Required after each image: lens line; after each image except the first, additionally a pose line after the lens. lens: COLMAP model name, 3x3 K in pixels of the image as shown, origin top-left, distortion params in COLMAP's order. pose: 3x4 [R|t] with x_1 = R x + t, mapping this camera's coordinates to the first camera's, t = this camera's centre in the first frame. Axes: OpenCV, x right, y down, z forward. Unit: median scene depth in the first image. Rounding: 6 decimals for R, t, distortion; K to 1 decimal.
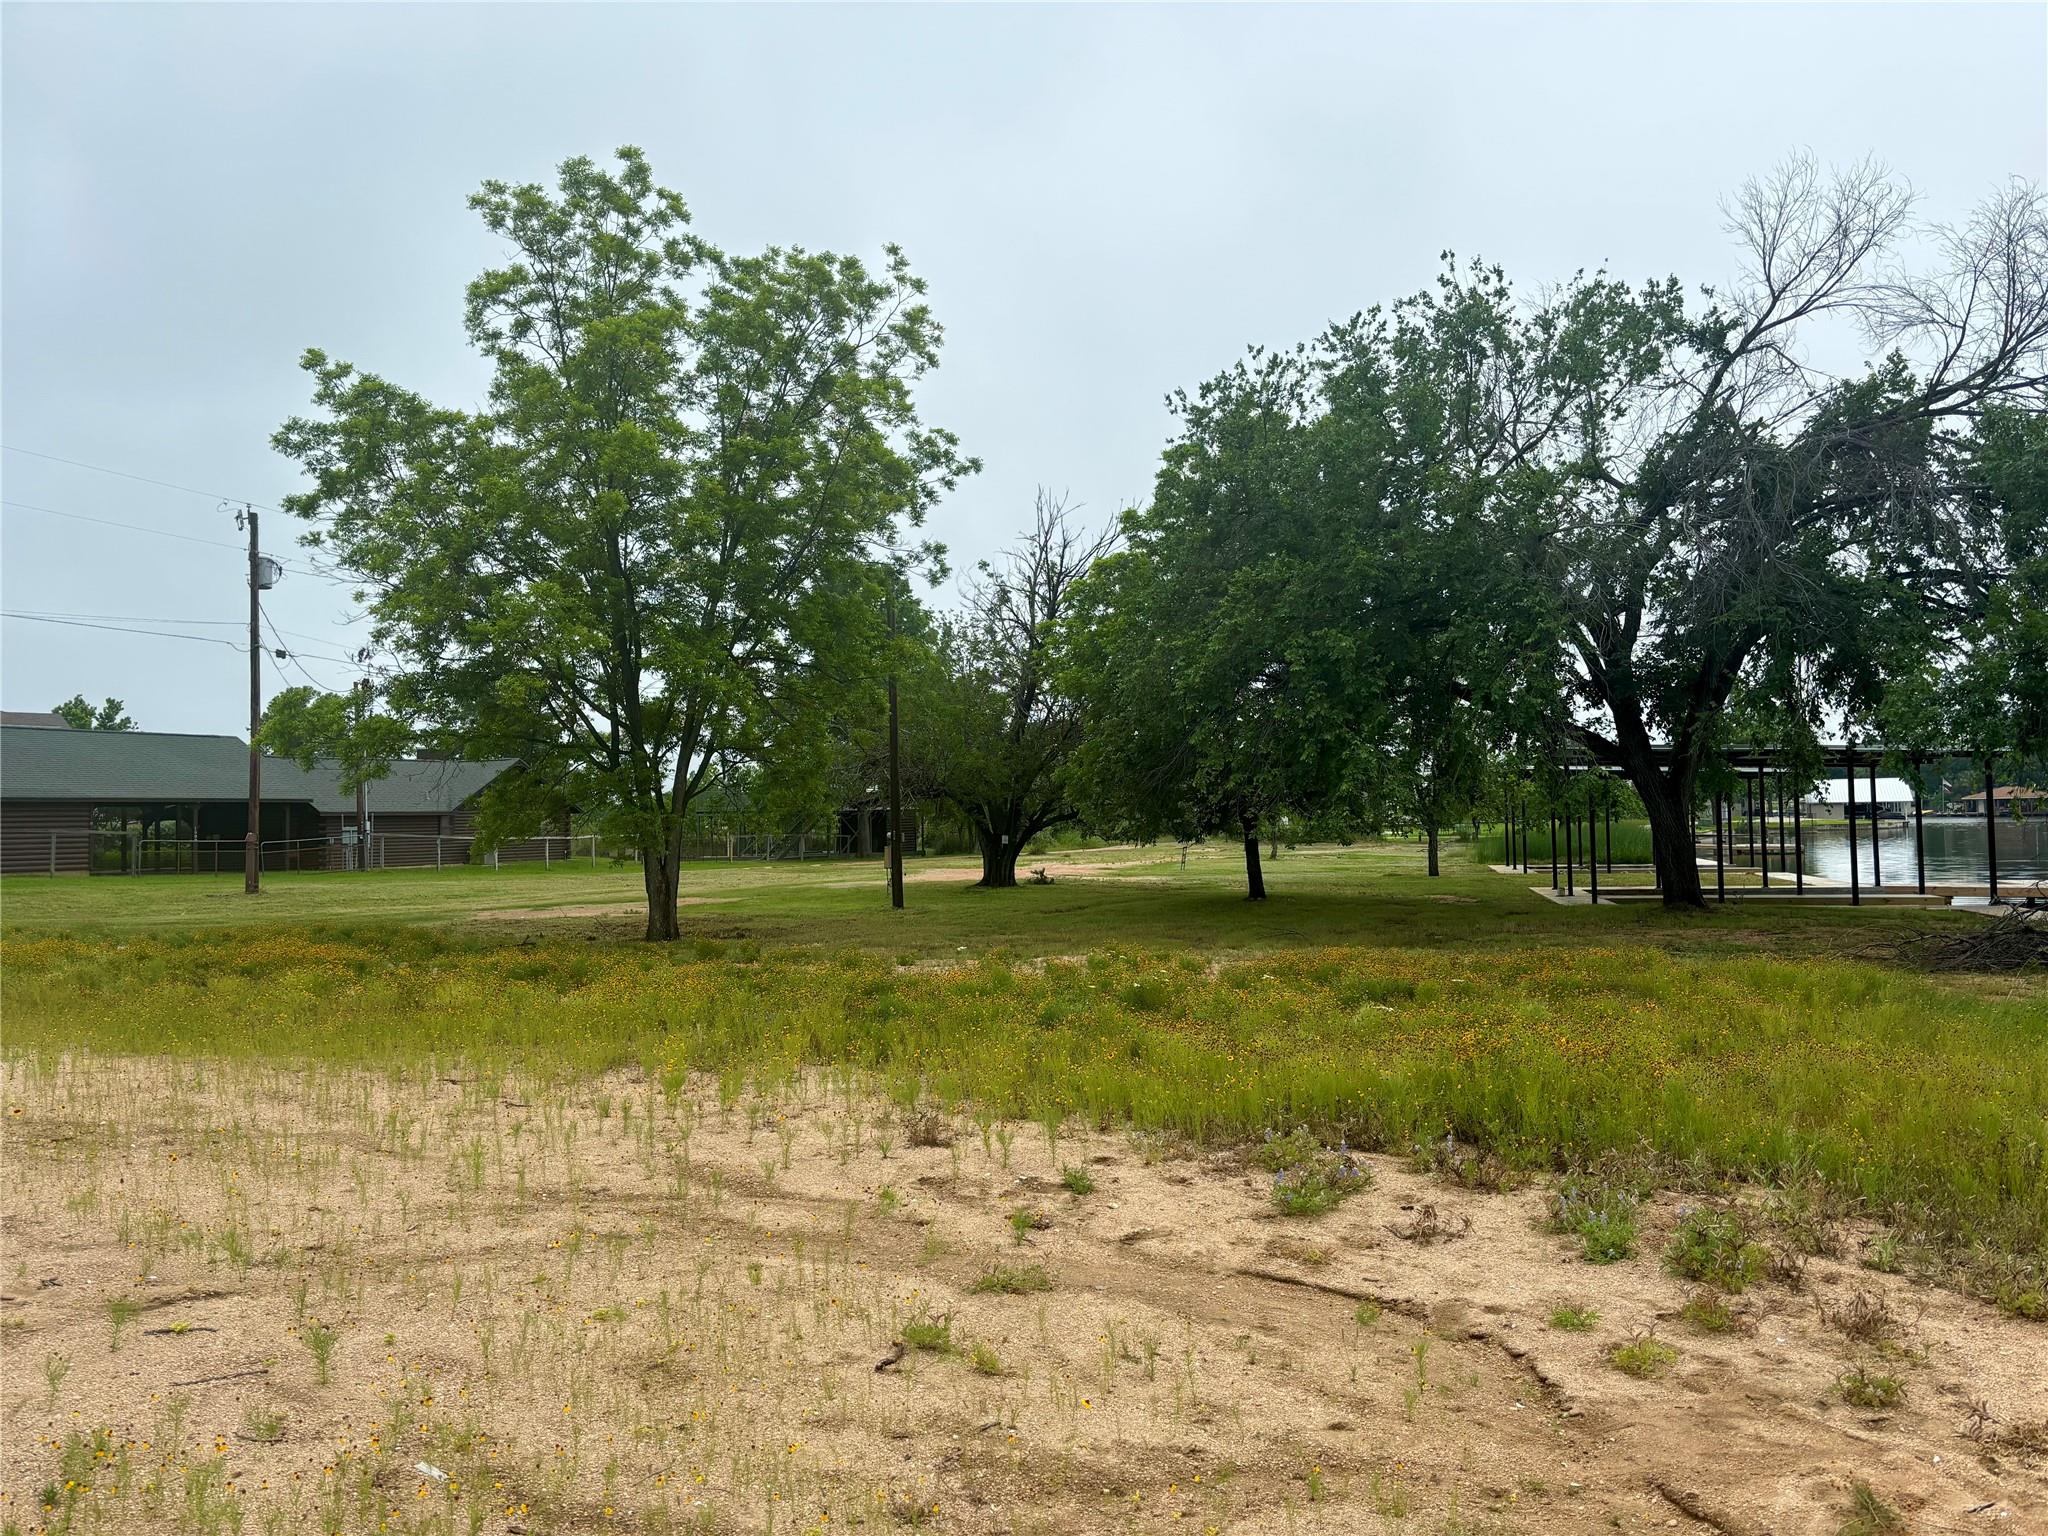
lens RADIAL K [[1531.4, 0, 1012.0], [0, 1531.4, 777.0], [0, 0, 1]] dist [0.005462, 0.009001]
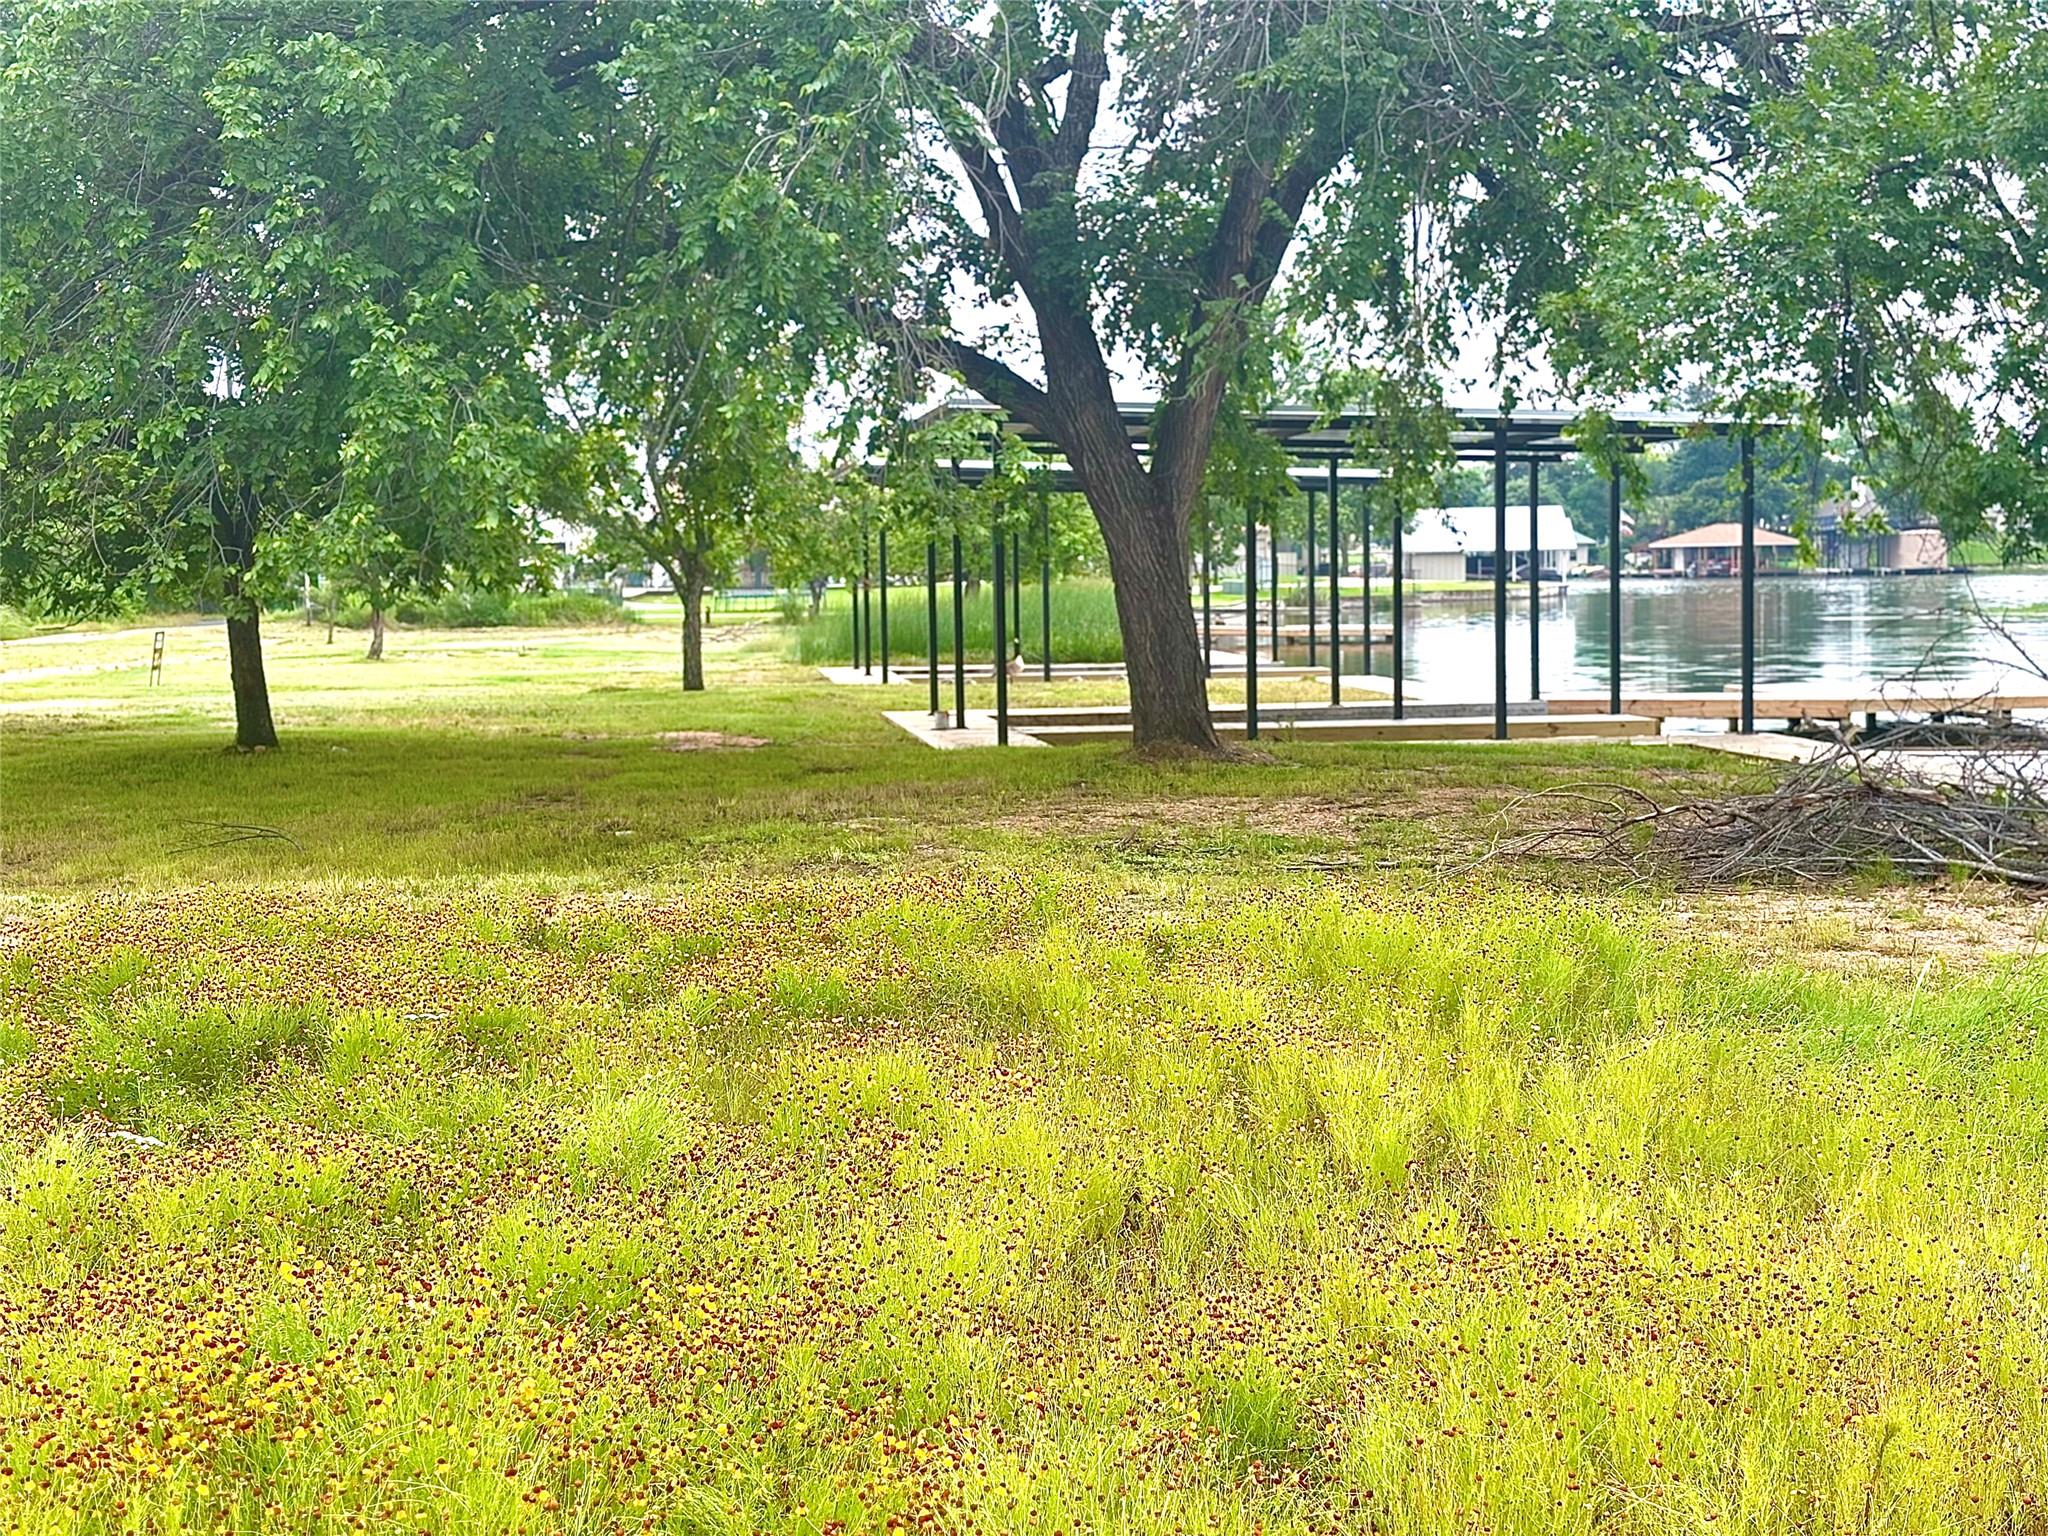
lens RADIAL K [[3080.4, 0, 1024.0], [0, 3080.4, 764.0], [0, 0, 1]] dist [0.288922, 0.000000]
pose [[0.937294, -0.019140, 0.348013, 0.067392], [-0.010787, 0.996420, 0.083853, 0.010900], [-0.348372, -0.082349, 0.933732, 0.139432]]
